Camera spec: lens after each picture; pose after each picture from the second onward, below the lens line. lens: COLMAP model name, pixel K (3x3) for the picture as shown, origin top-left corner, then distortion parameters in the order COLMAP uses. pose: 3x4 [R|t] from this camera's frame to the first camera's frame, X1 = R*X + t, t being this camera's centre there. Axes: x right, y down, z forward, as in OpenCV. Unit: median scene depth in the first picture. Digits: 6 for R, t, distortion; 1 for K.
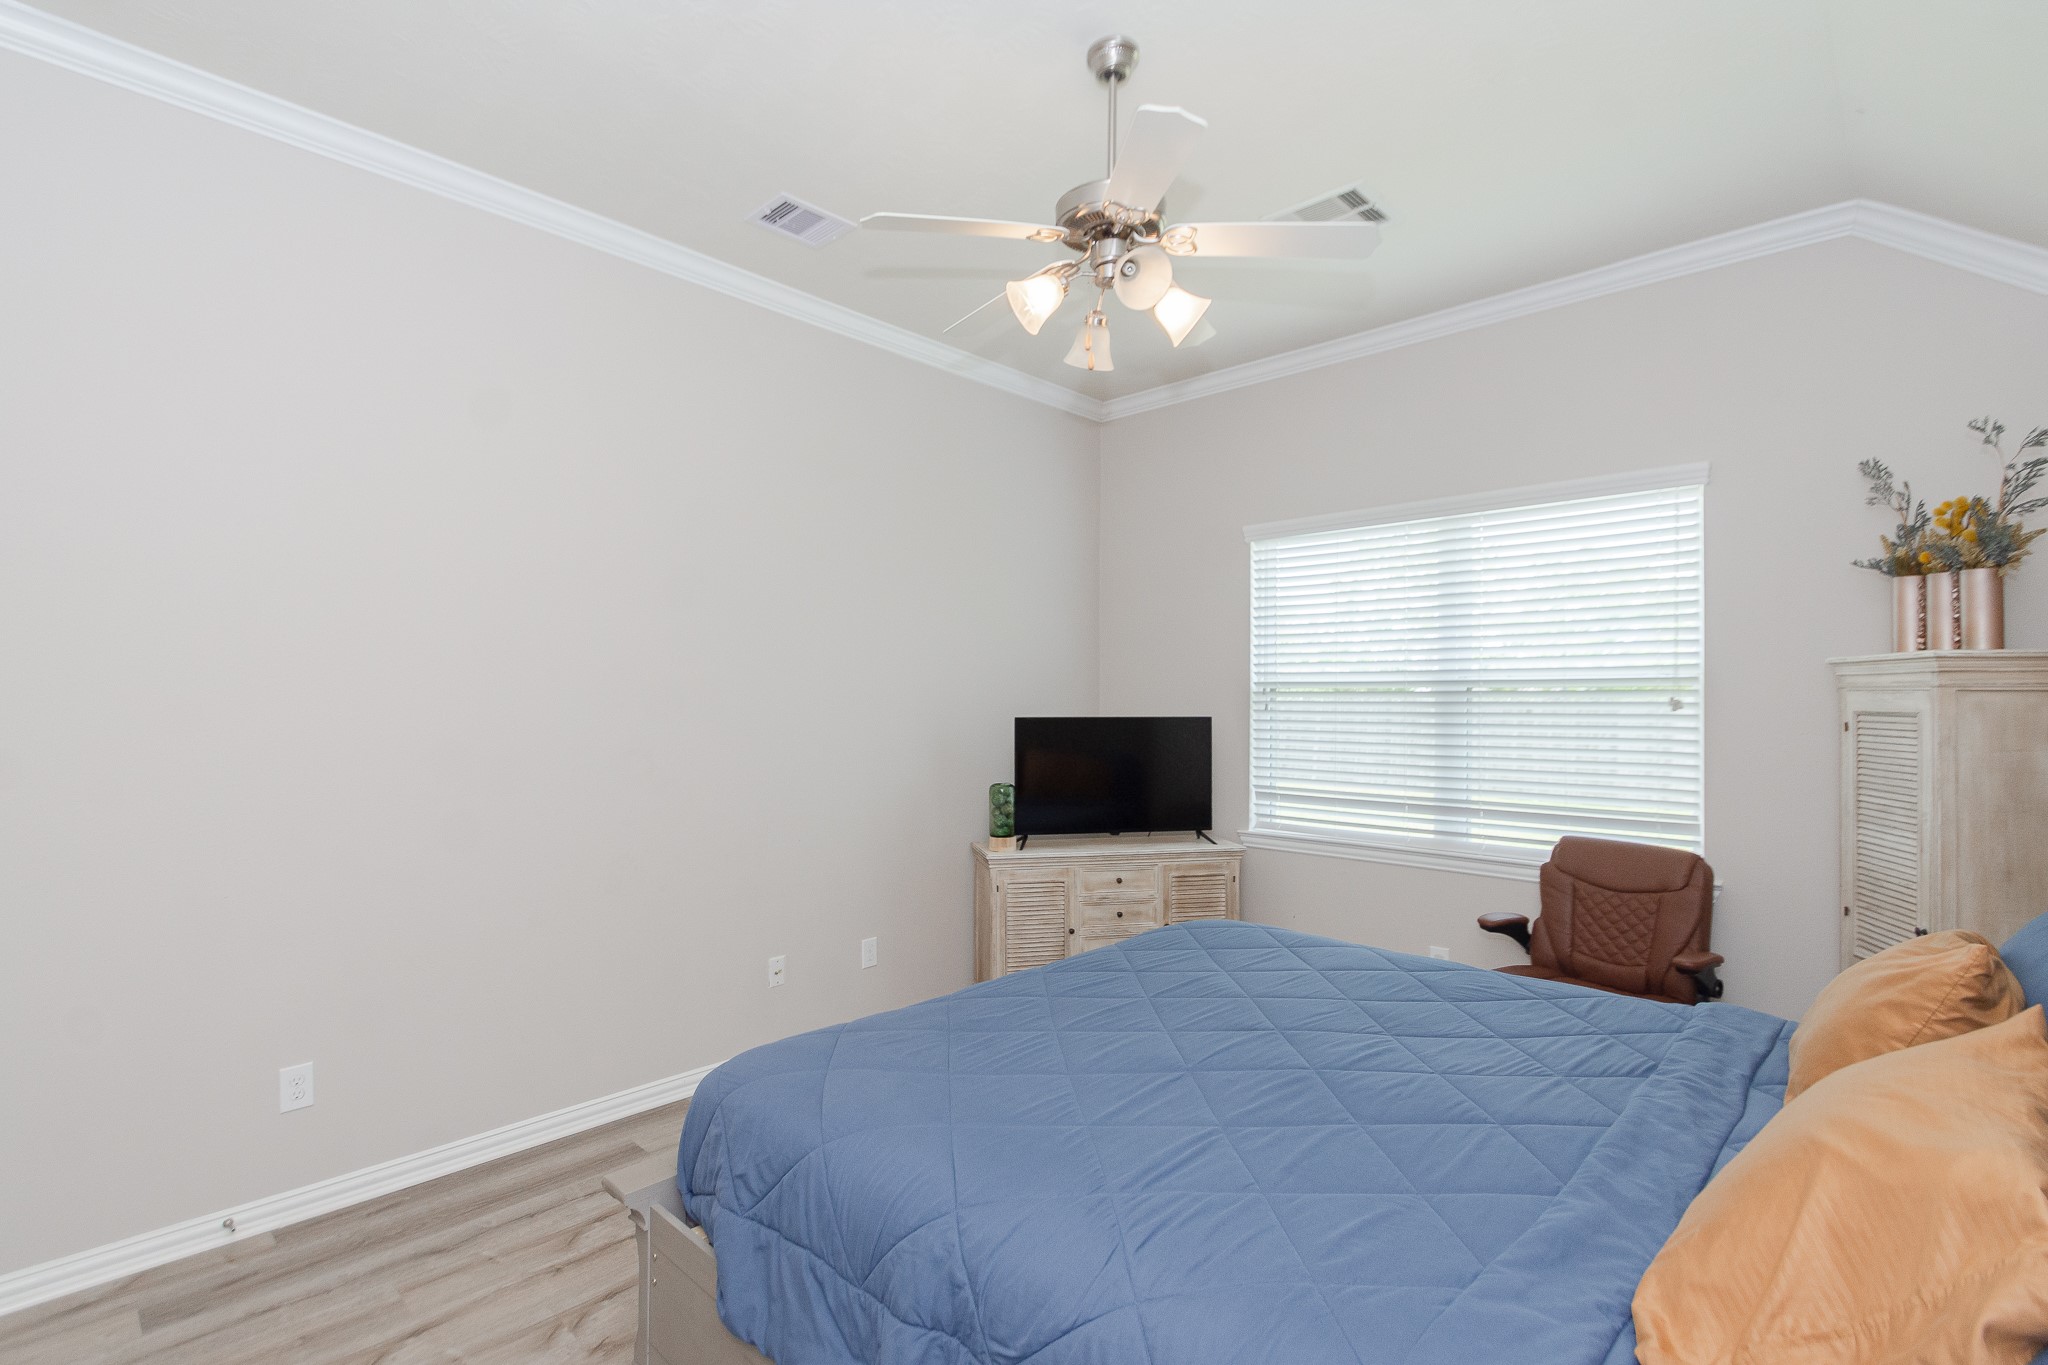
lens RADIAL K [[956.6, 0, 1033.5], [0, 956.6, 707.0], [0, 0, 1]] dist [0.005754, 0.000242]
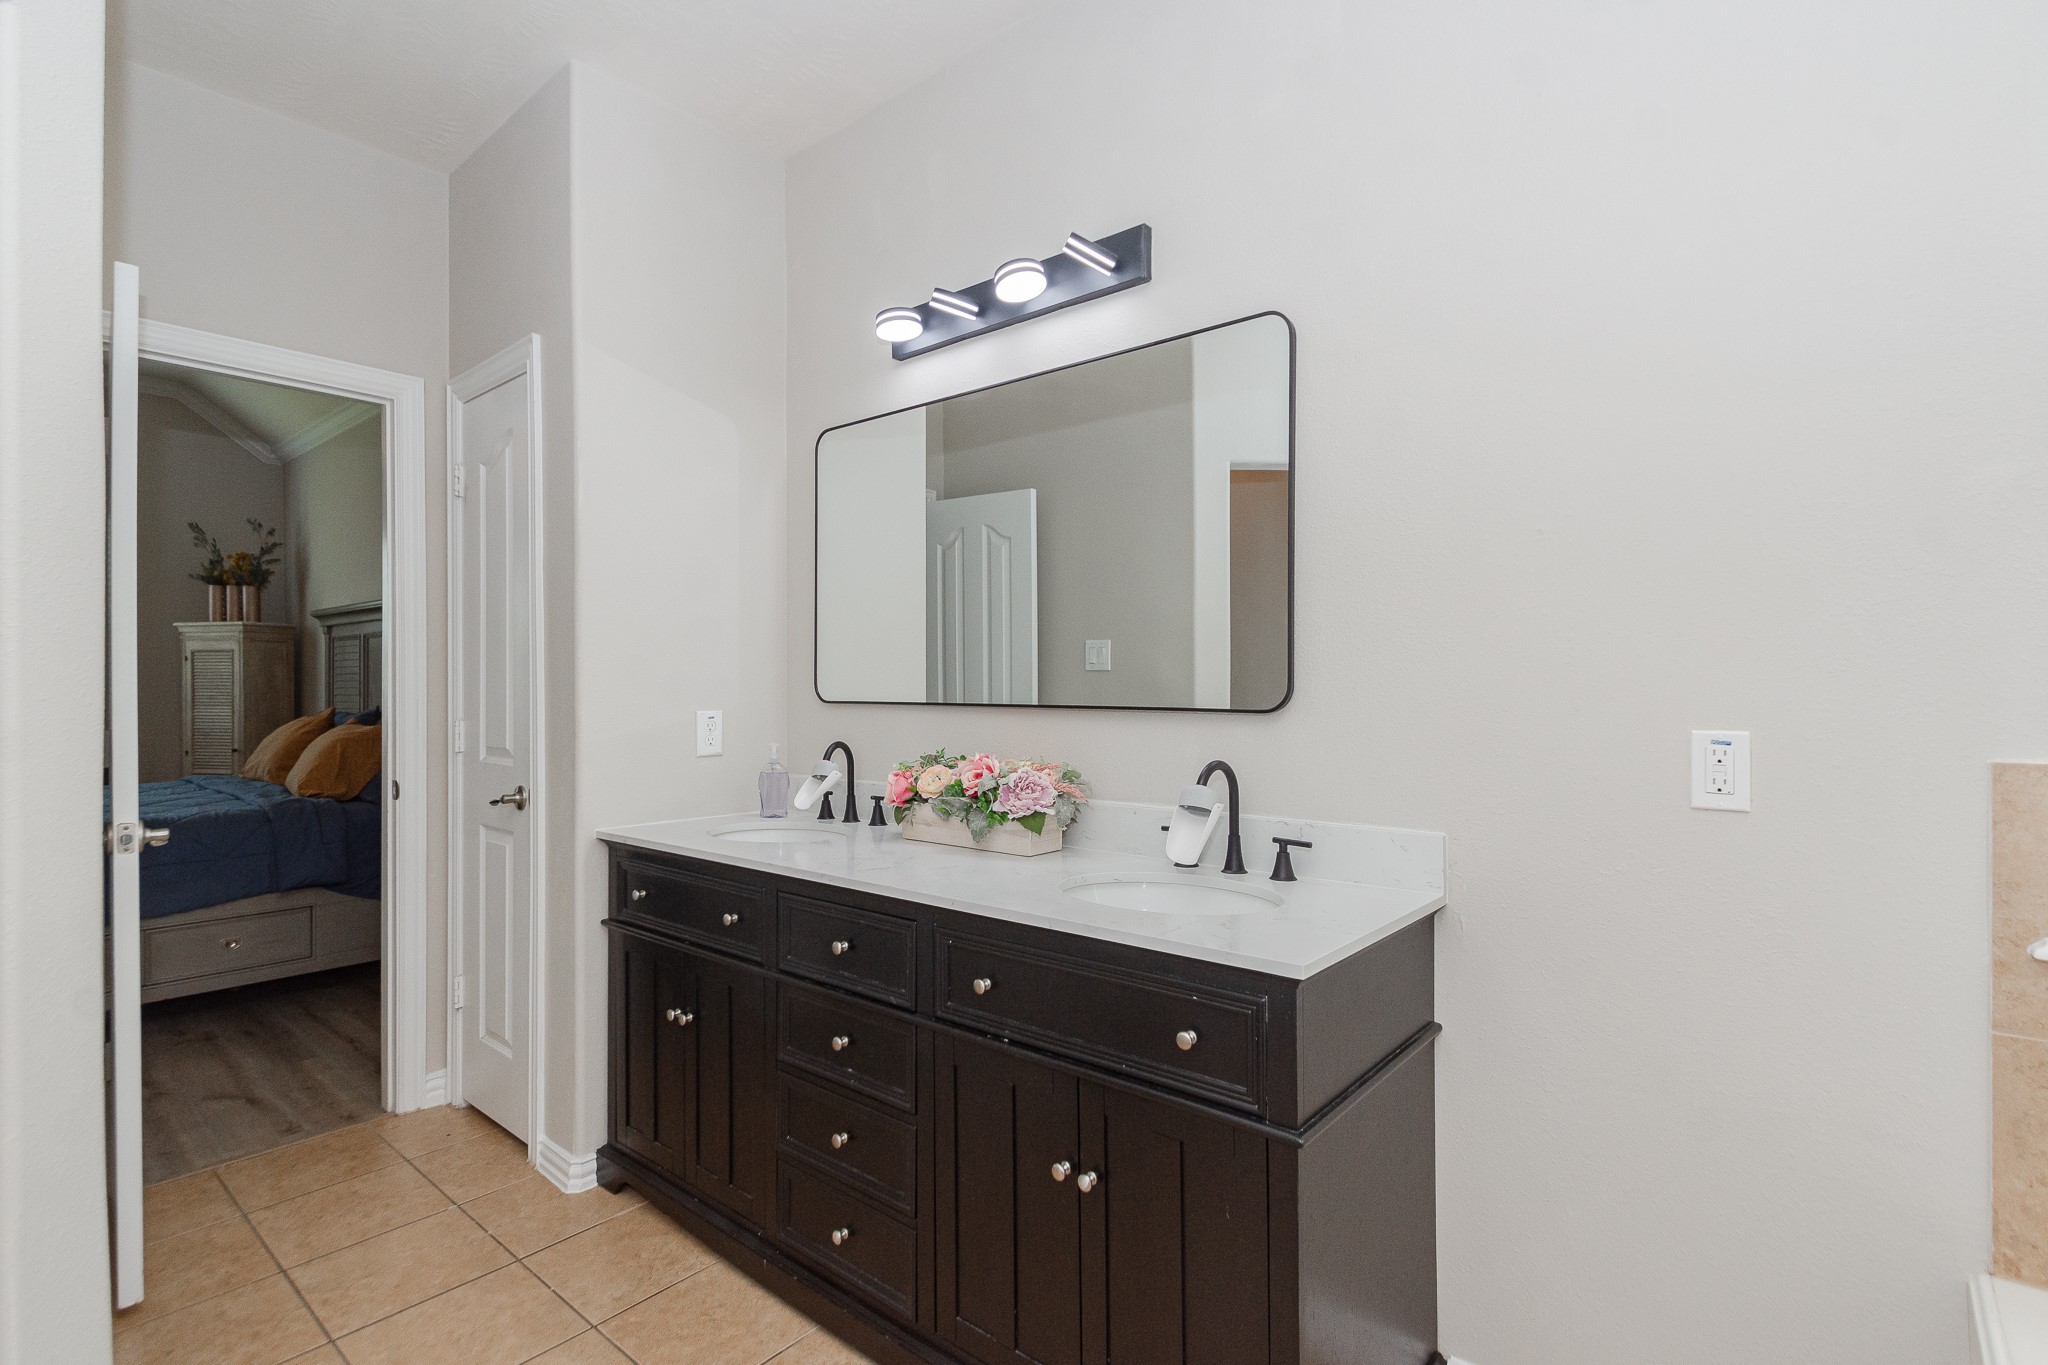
lens RADIAL K [[982.7, 0, 1024.0], [0, 982.7, 682.5], [0, 0, 1]] dist [-0.001282, -0.000342]
pose [[-0.040038, -0.003636, 0.999192, -1.203010], [0.009599, 0.999946, 0.004023, 0.077505], [-0.999152, 0.009752, -0.040001, -0.610649]]
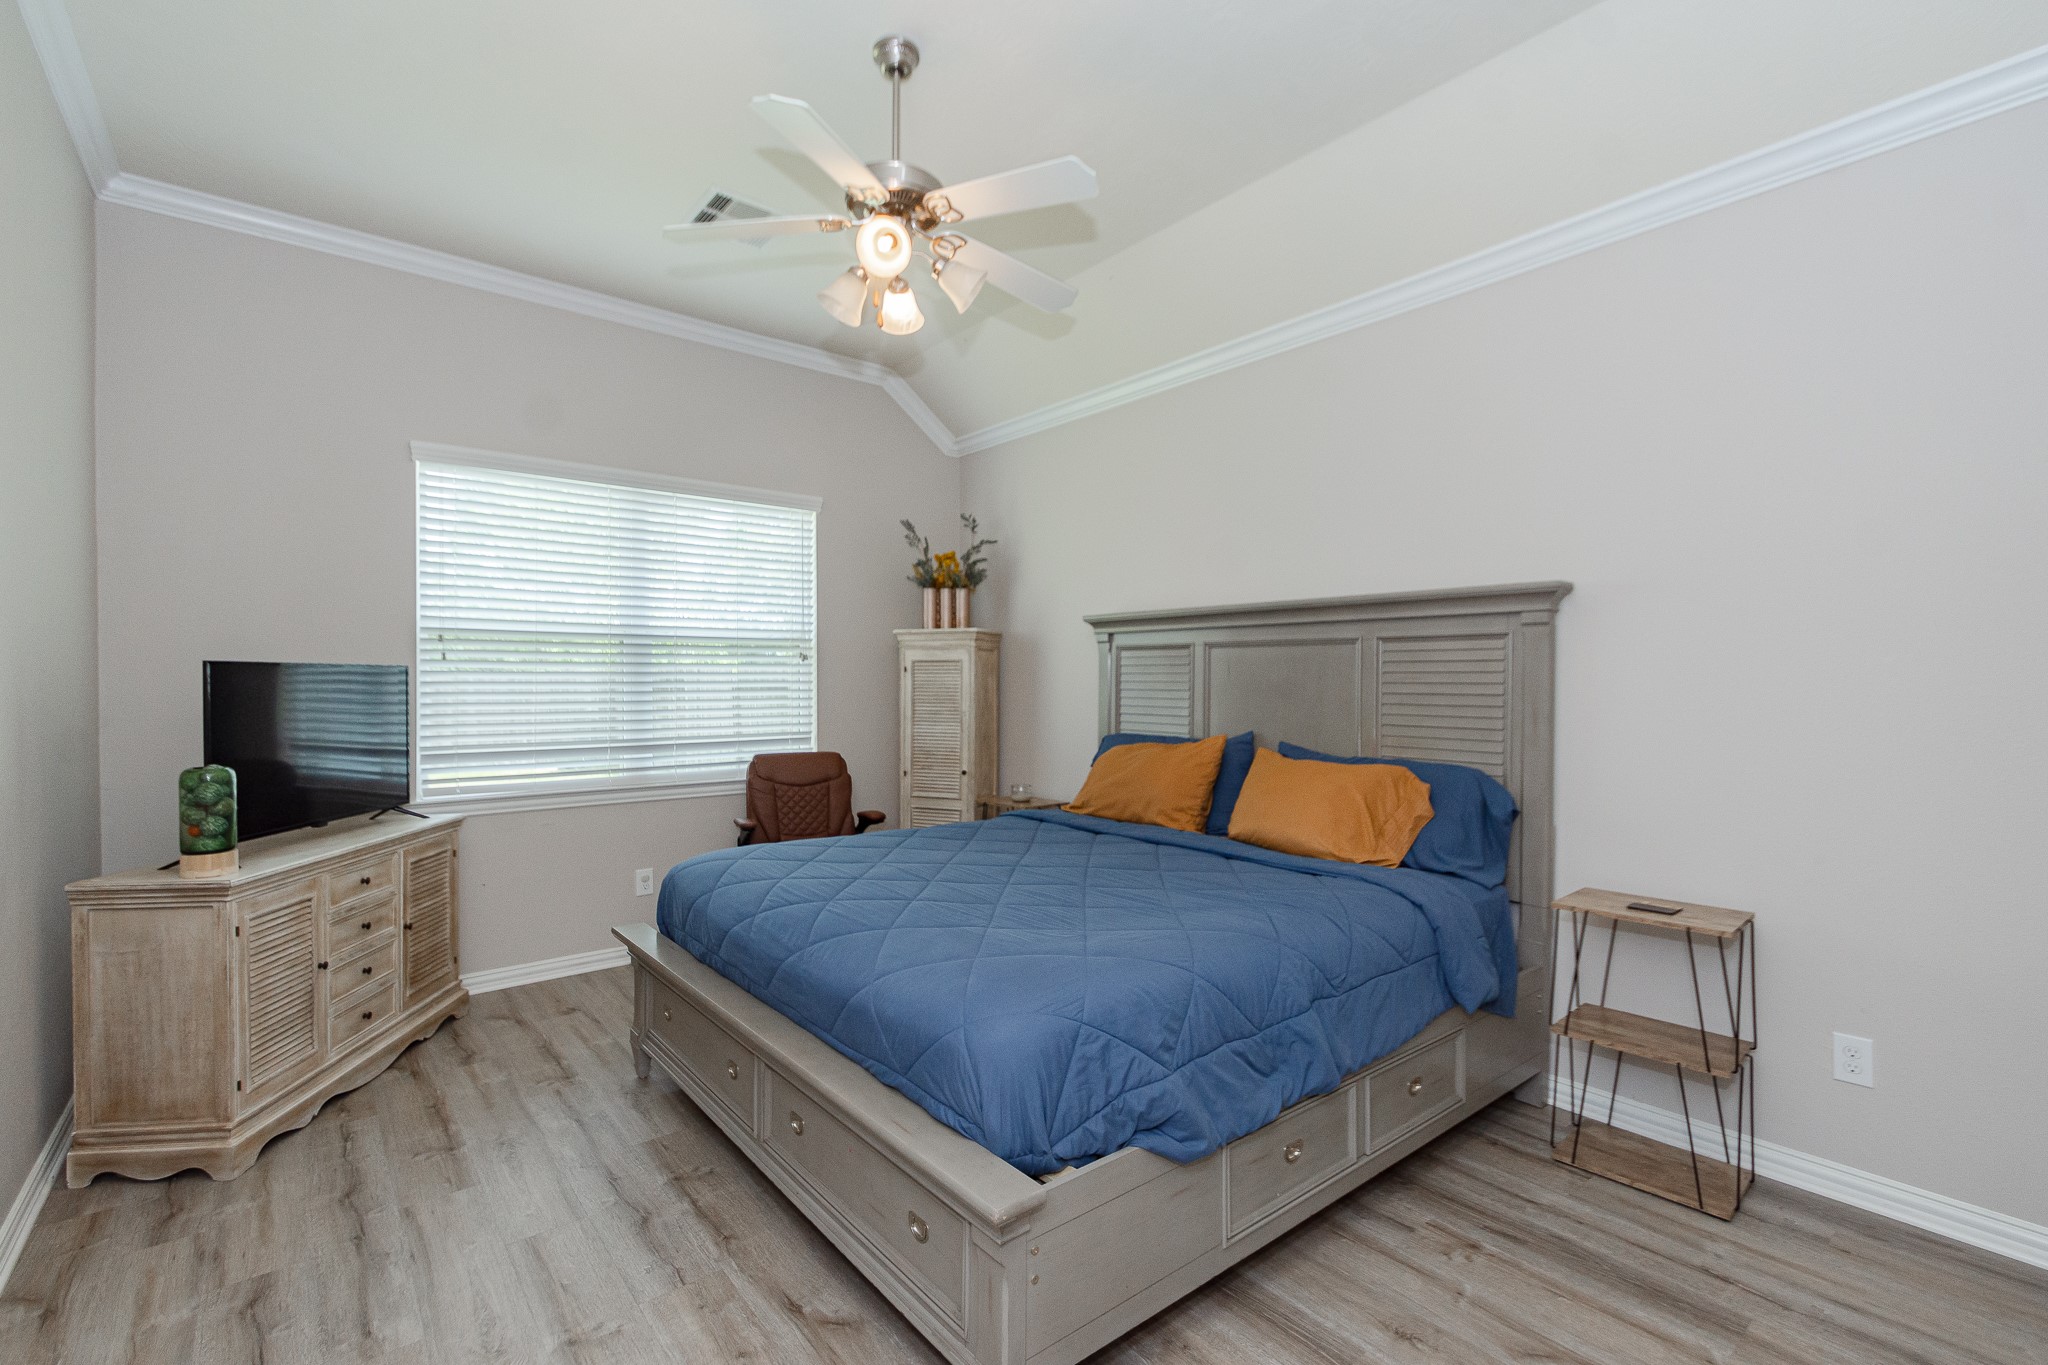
lens RADIAL K [[914.6, 0, 1009.7], [0, 914.6, 701.6], [0, 0, 1]] dist [0.003352, -0.000932]
pose [[0.150578, -0.028858, 0.988177, -0.782419], [0.007492, 0.999578, 0.028049, 0.033612], [-0.988570, 0.003180, 0.150731, 0.560331]]
